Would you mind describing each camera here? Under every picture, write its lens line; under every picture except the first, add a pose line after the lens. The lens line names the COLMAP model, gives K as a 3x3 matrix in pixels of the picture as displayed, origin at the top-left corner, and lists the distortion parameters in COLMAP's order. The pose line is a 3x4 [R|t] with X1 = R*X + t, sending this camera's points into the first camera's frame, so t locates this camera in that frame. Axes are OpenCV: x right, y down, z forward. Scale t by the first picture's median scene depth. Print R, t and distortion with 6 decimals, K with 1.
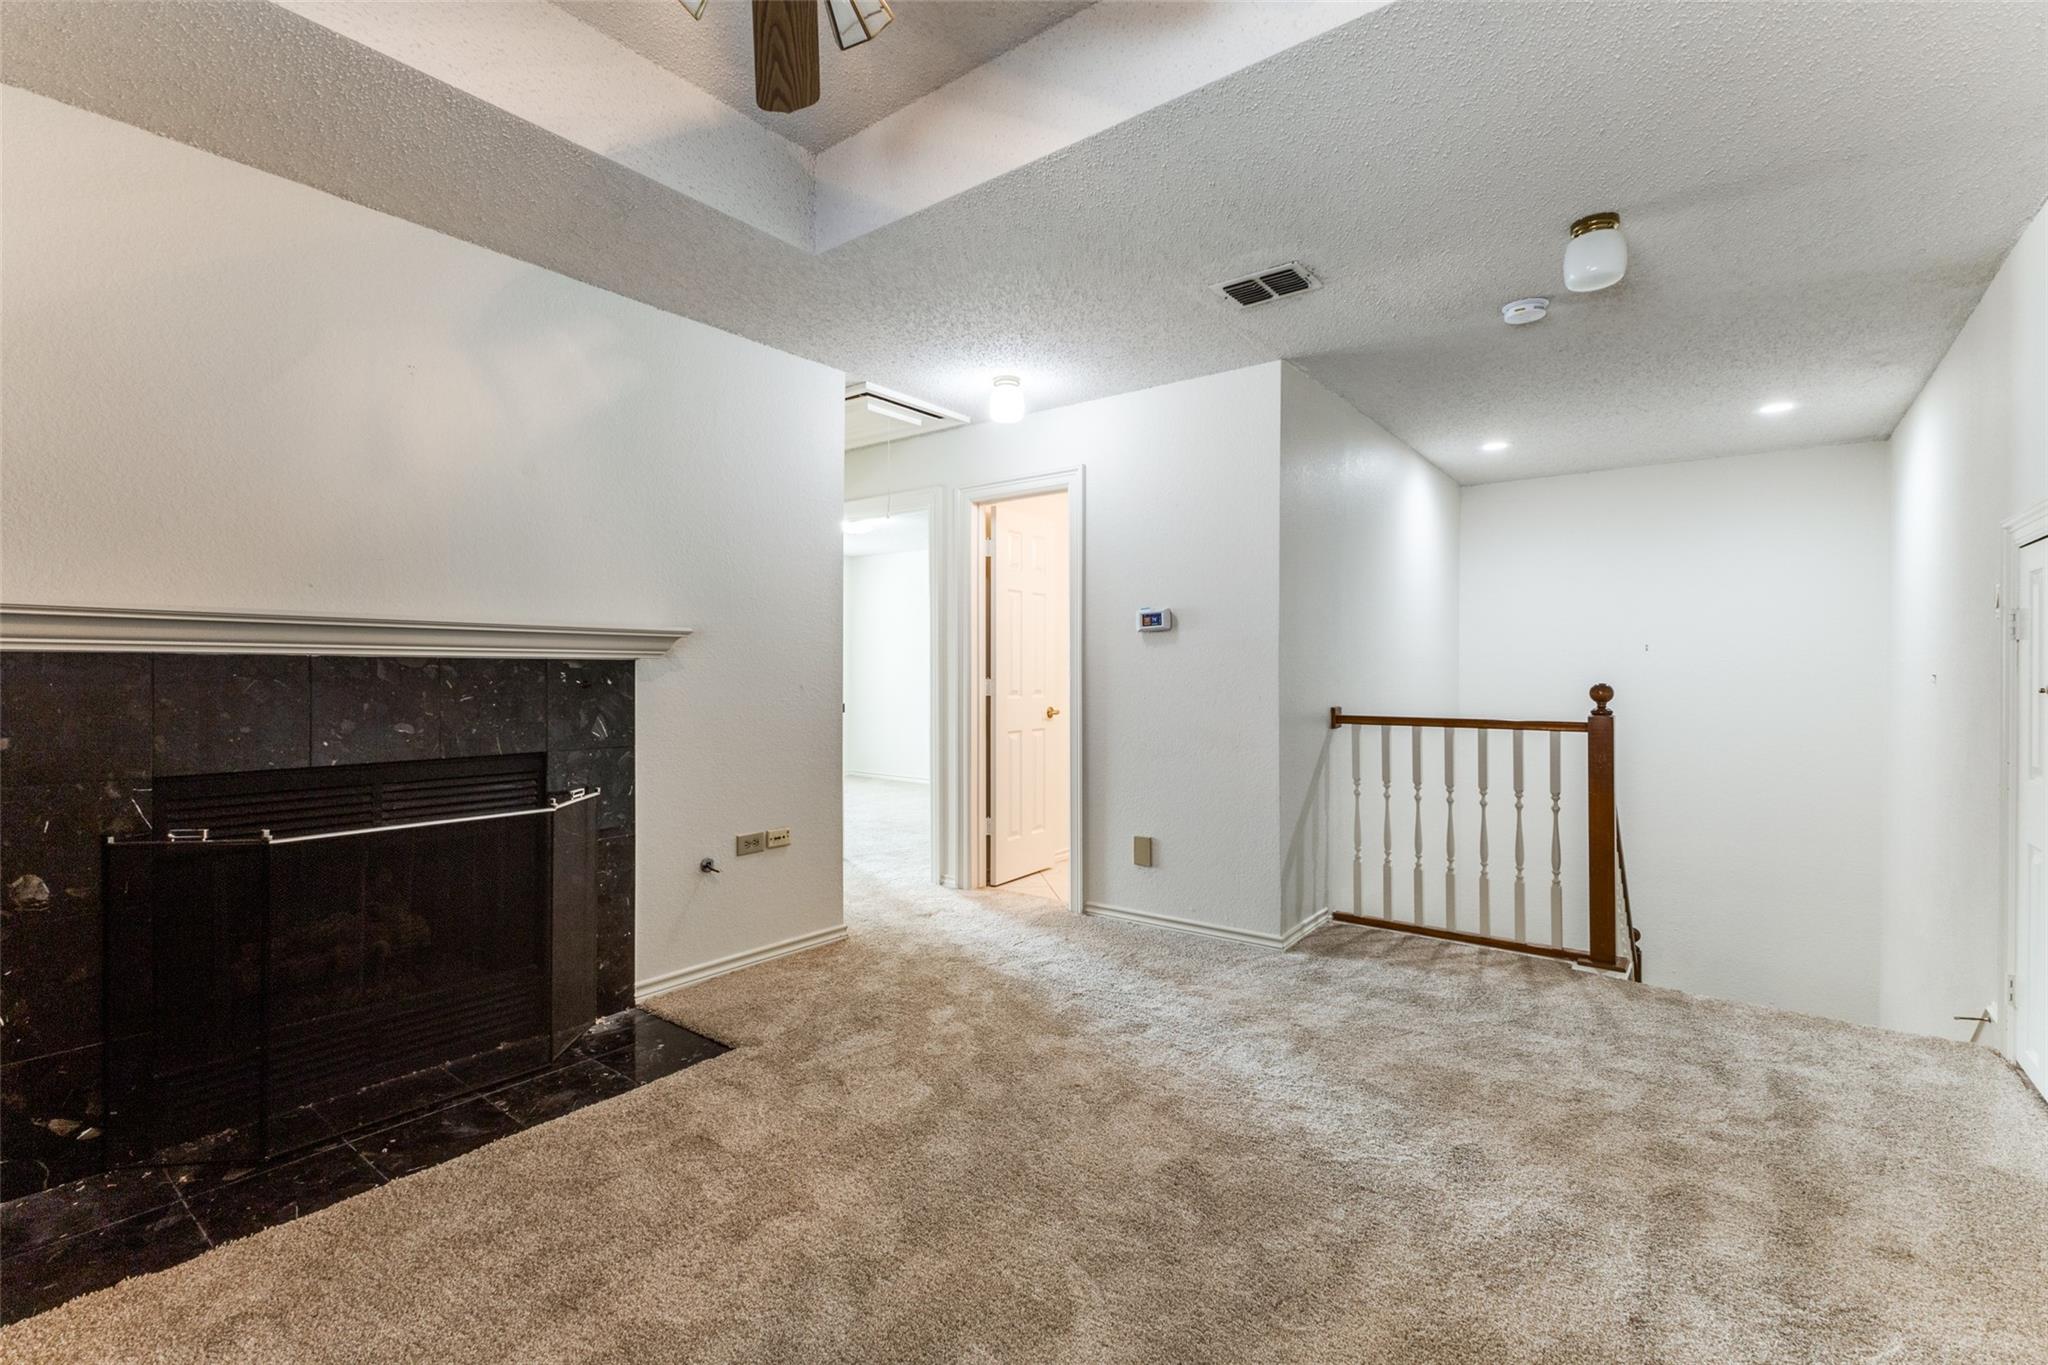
lens RADIAL K [[893.5, 0, 1024.0], [0, 893.5, 682.5], [0, 0, 1]] dist [0.000945, 0.000341]
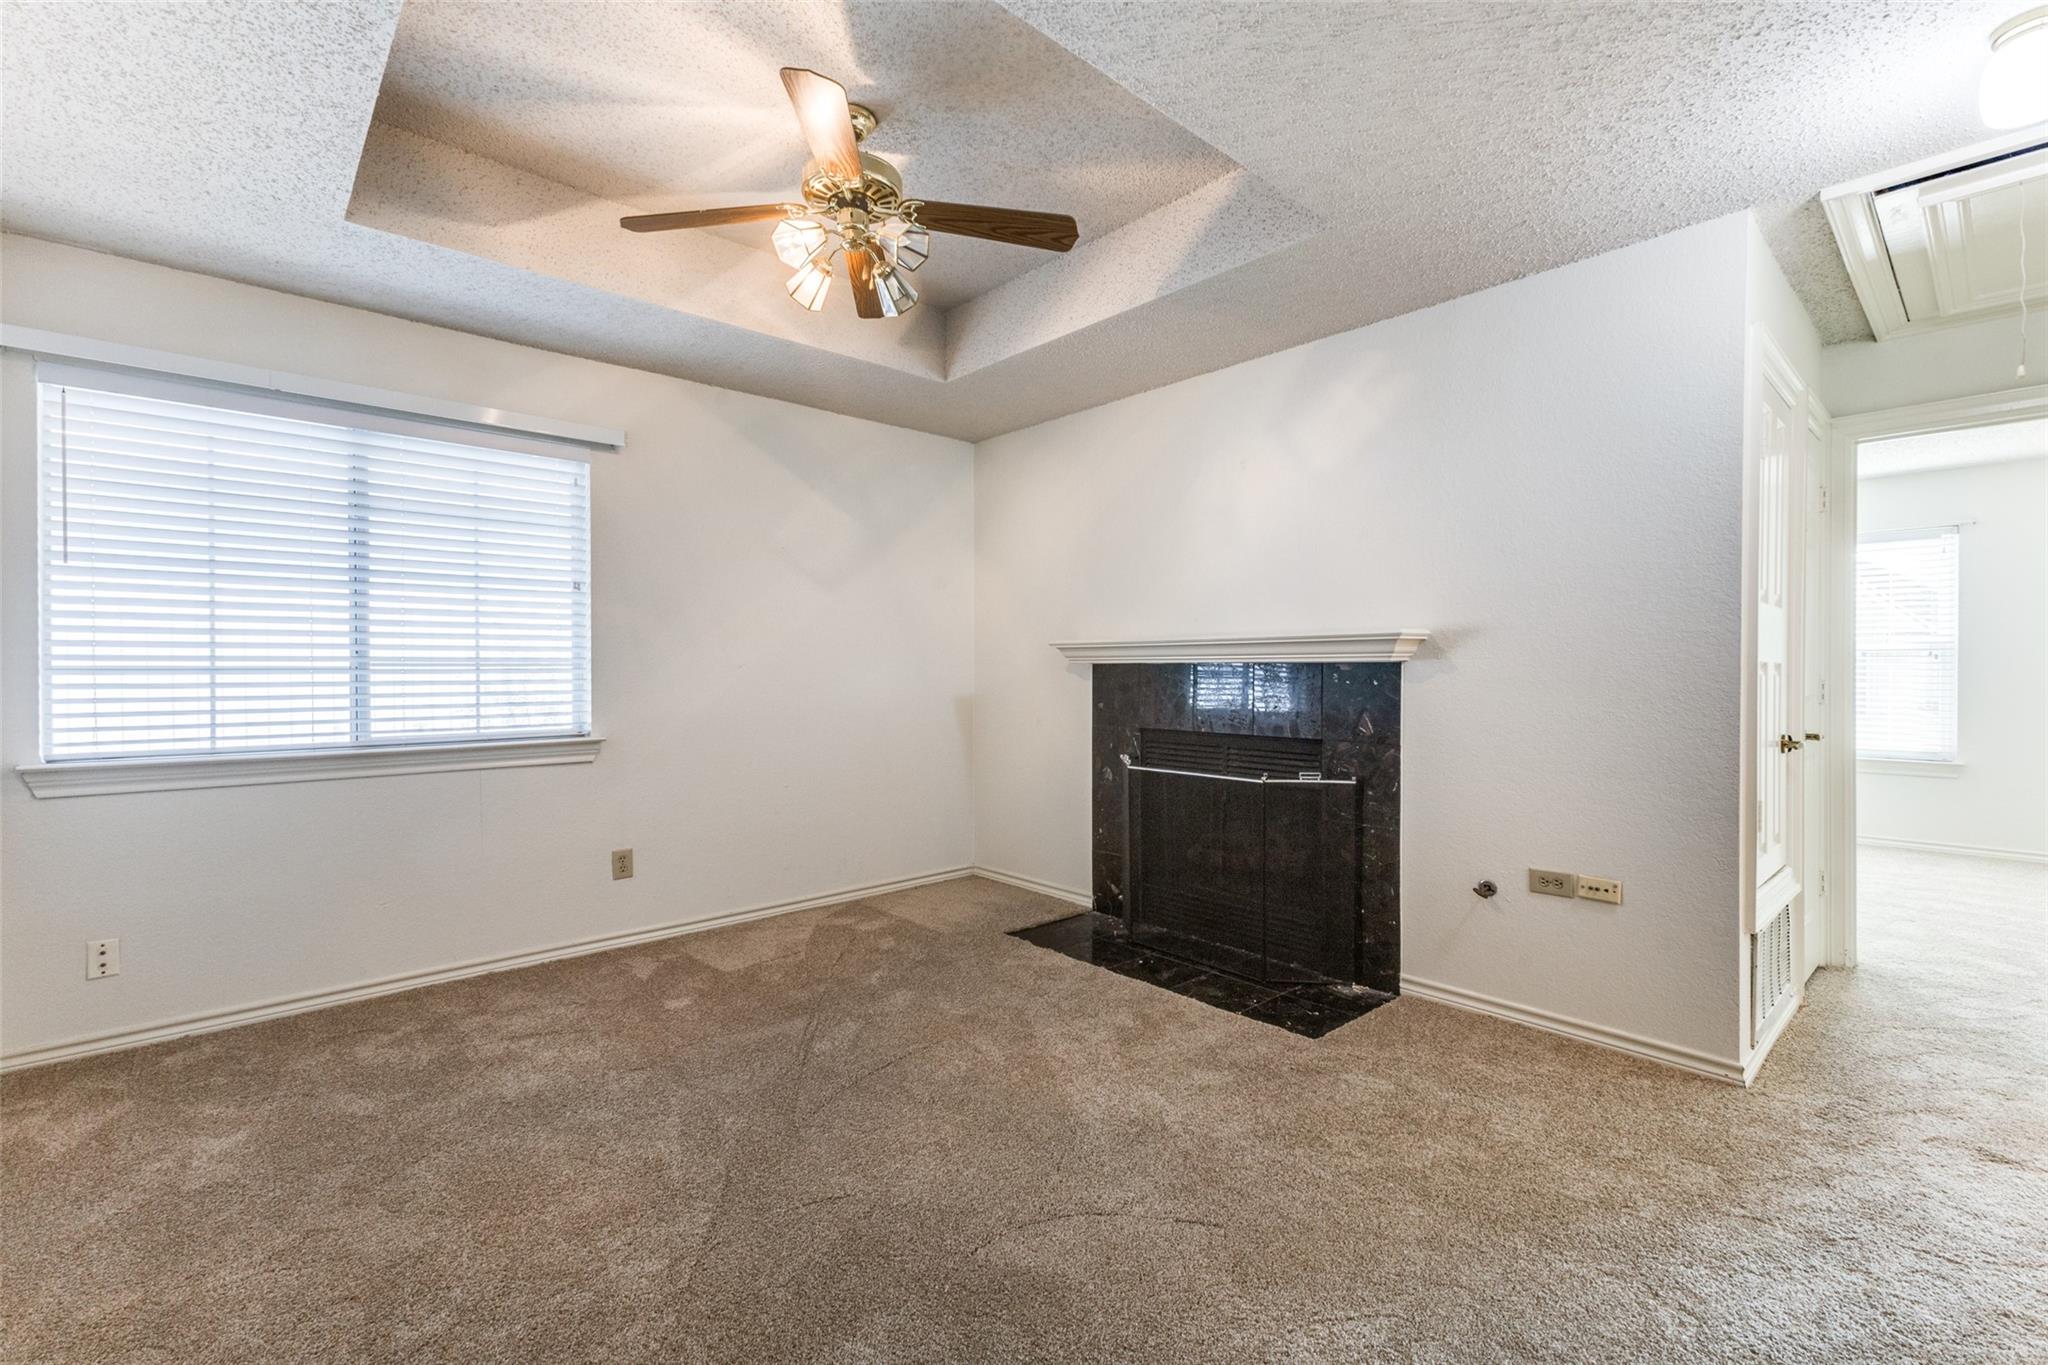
lens RADIAL K [[893.5, 0, 1024.0], [0, 893.5, 682.5], [0, 0, 1]] dist [0.000945, 0.000341]
pose [[-0.178917, 0.014225, -0.983761, 0.678841], [-0.009514, 0.999824, 0.016188, -0.014547], [0.983818, 0.012256, -0.178750, 0.771194]]
